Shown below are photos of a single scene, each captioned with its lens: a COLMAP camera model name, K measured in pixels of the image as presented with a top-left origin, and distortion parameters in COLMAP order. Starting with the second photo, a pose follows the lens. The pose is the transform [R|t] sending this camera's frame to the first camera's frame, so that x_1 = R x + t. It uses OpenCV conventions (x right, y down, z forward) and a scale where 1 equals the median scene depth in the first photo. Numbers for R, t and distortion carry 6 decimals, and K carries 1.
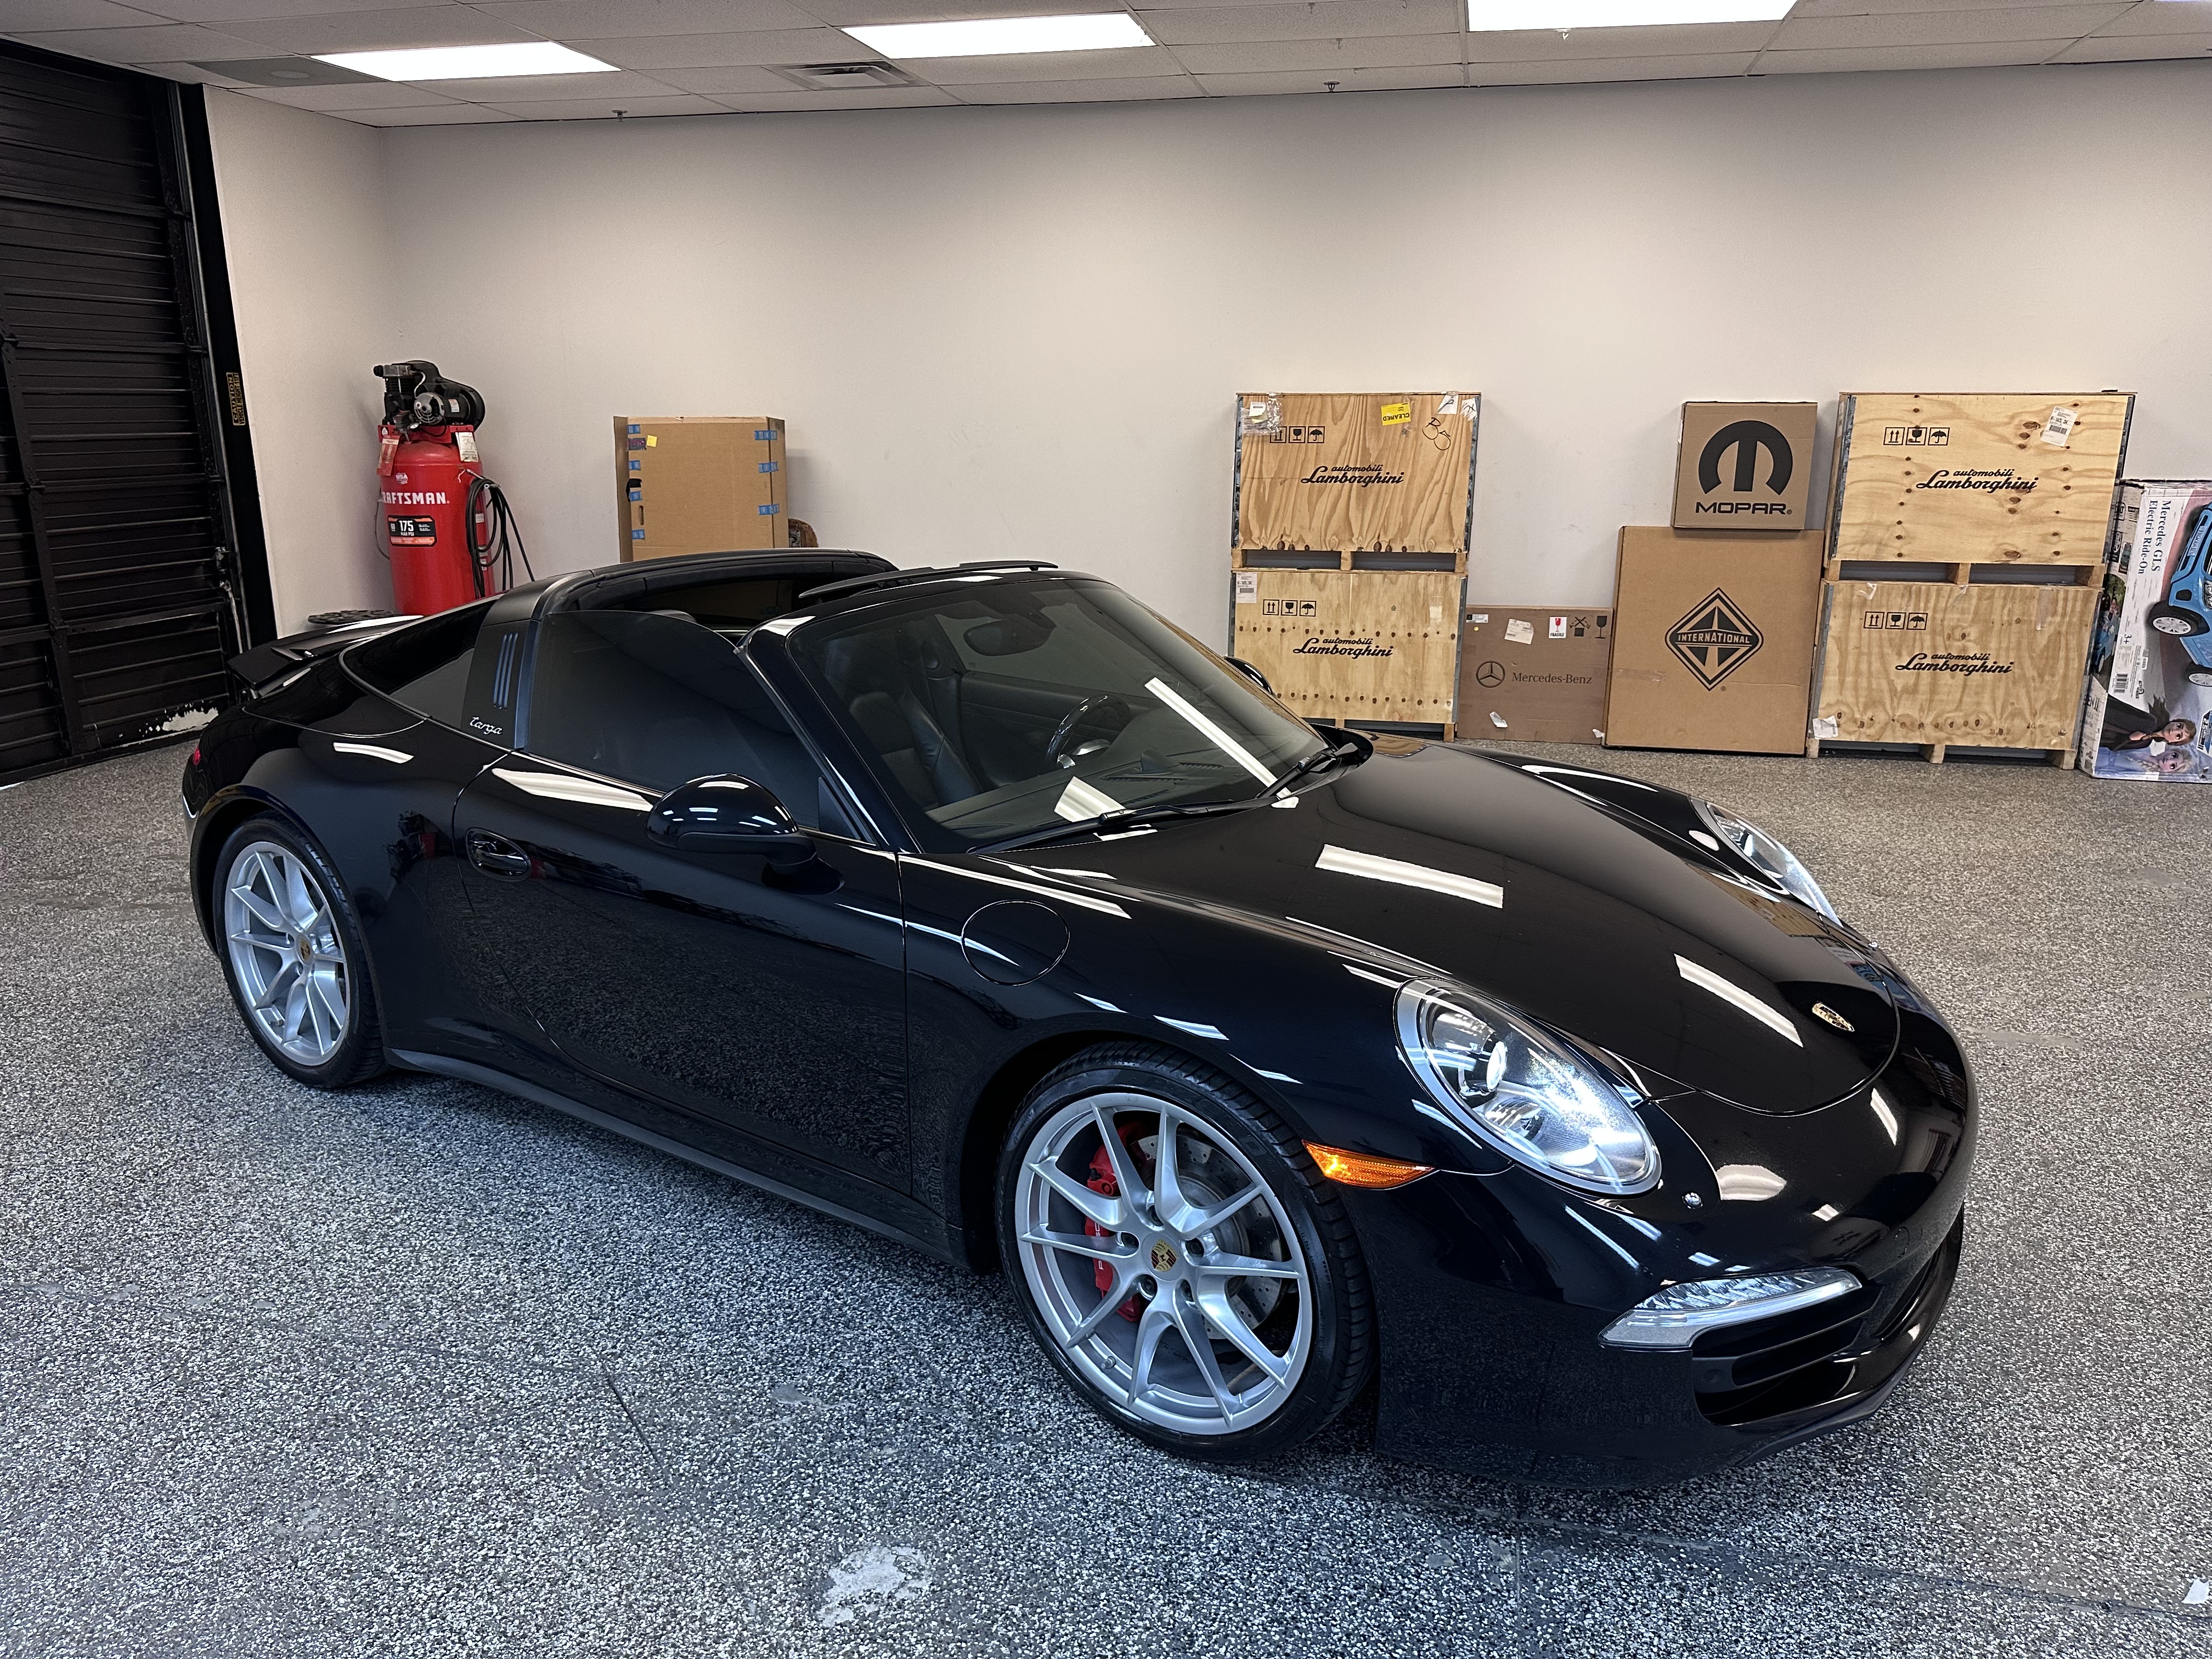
lens RADIAL K [[1569.9, 0, 1106.0], [0, 1569.9, 829.5], [0, 0, 1]] dist [0.135296, -0.225855]
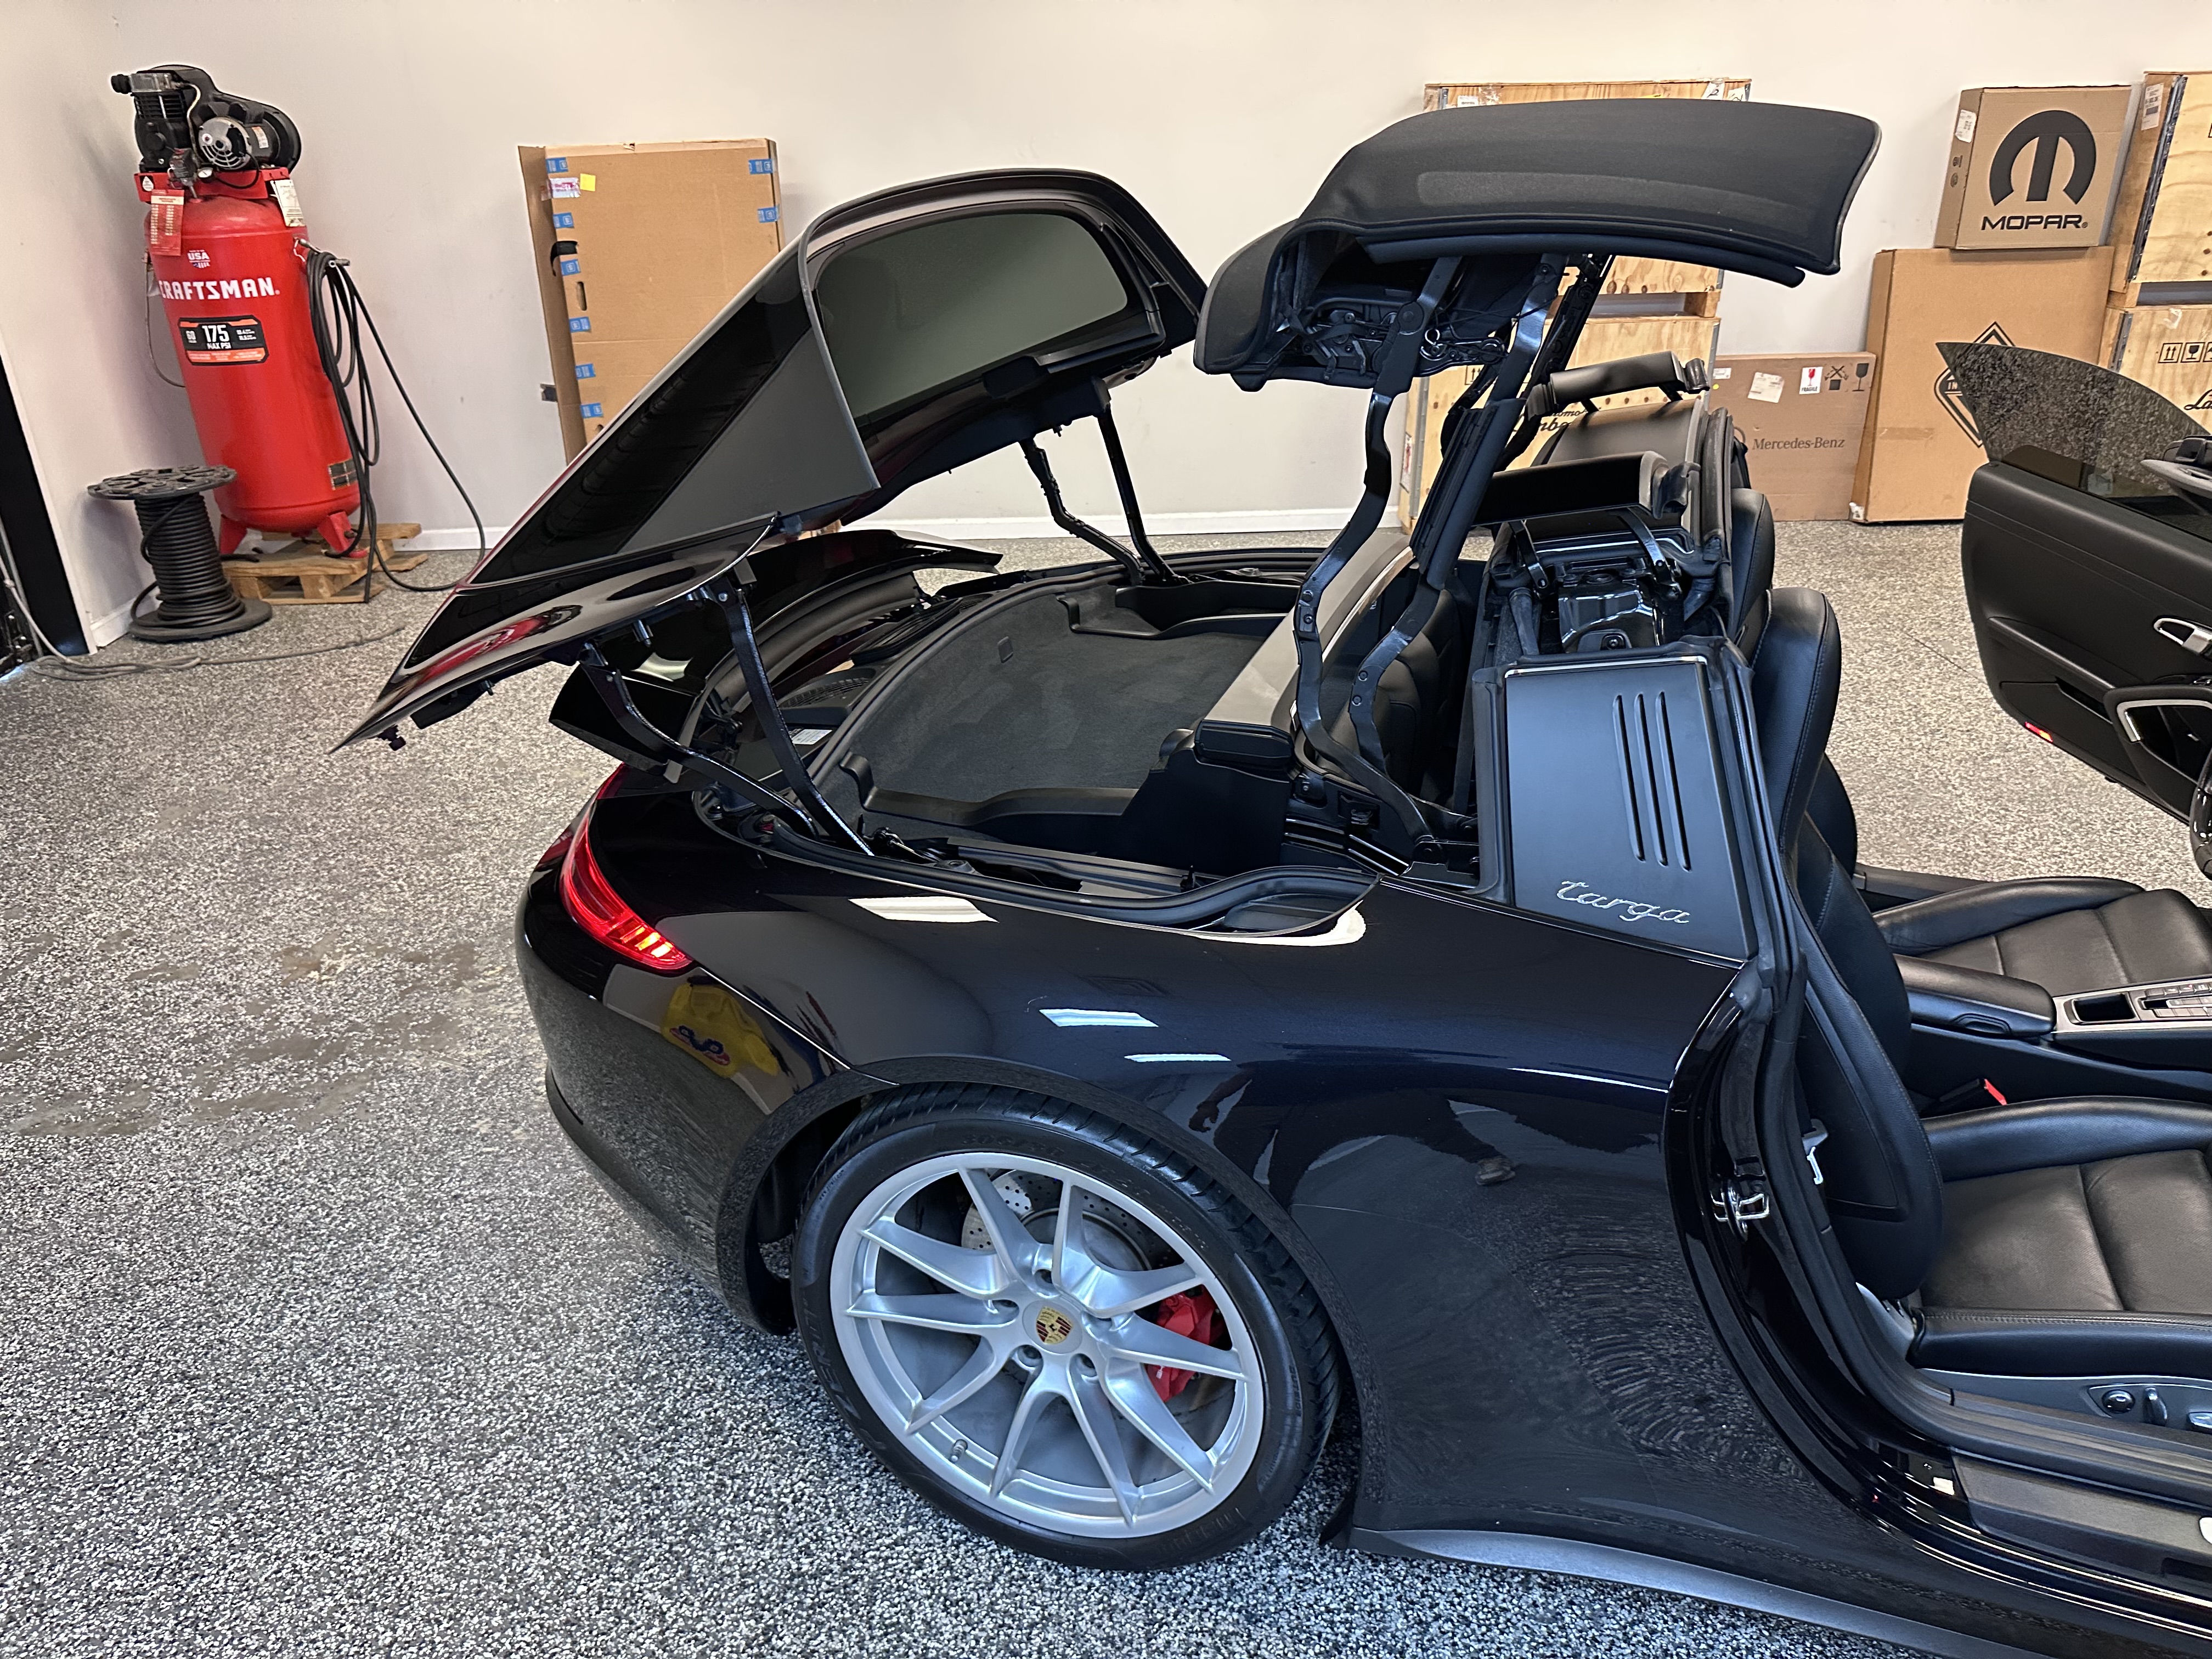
lens RADIAL K [[1594.6, 0, 1120.2], [0, 1594.6, 831.3], [0, 0, 1]] dist [0.003678, -0.004932]
pose [[0.962029, -0.133500, 0.238072, -0.297946], [0.091351, 0.979404, 0.180063, -0.083480], [-0.257207, -0.151478, 0.954410, 0.281710]]
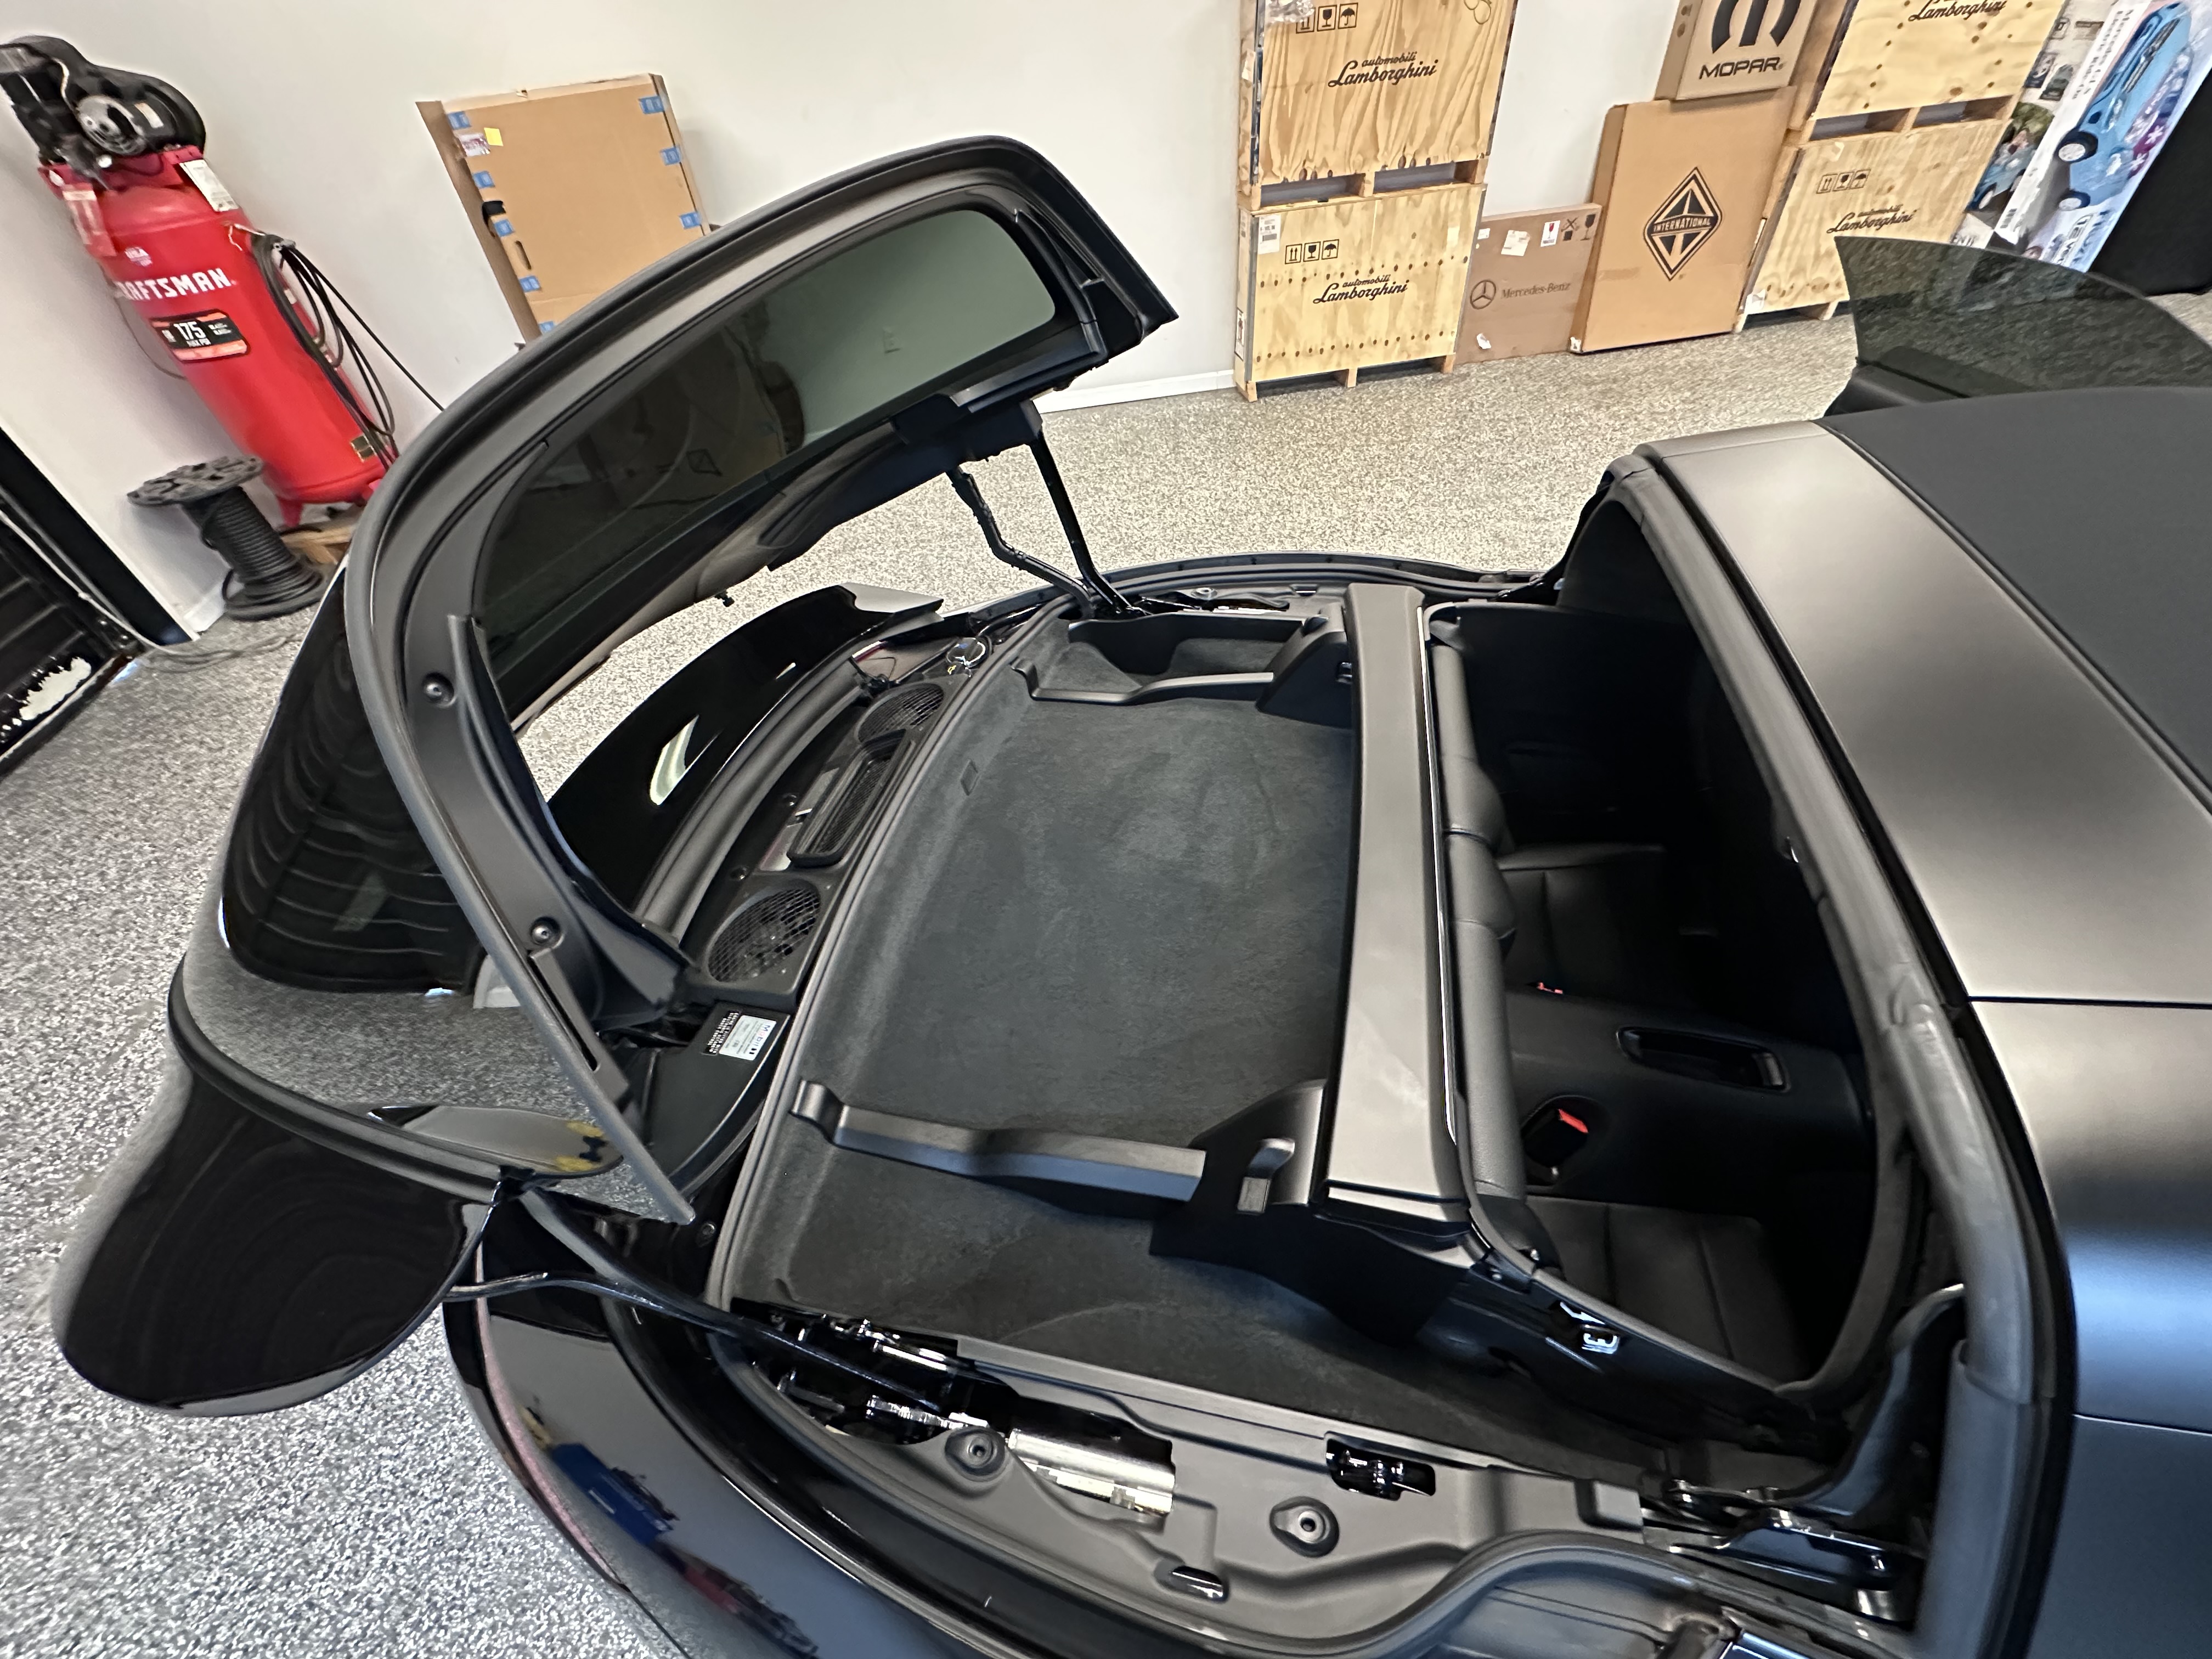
lens RADIAL K [[889.9, 0, 1106.0], [0, 889.9, 829.5], [0, 0, 1]] dist [-0.003836, 0.000897]
pose [[0.917619, -0.323363, 0.231111, -0.251135], [0.177087, 0.853183, 0.490631, -0.136310], [-0.355832, -0.409286, 0.840160, 0.476695]]
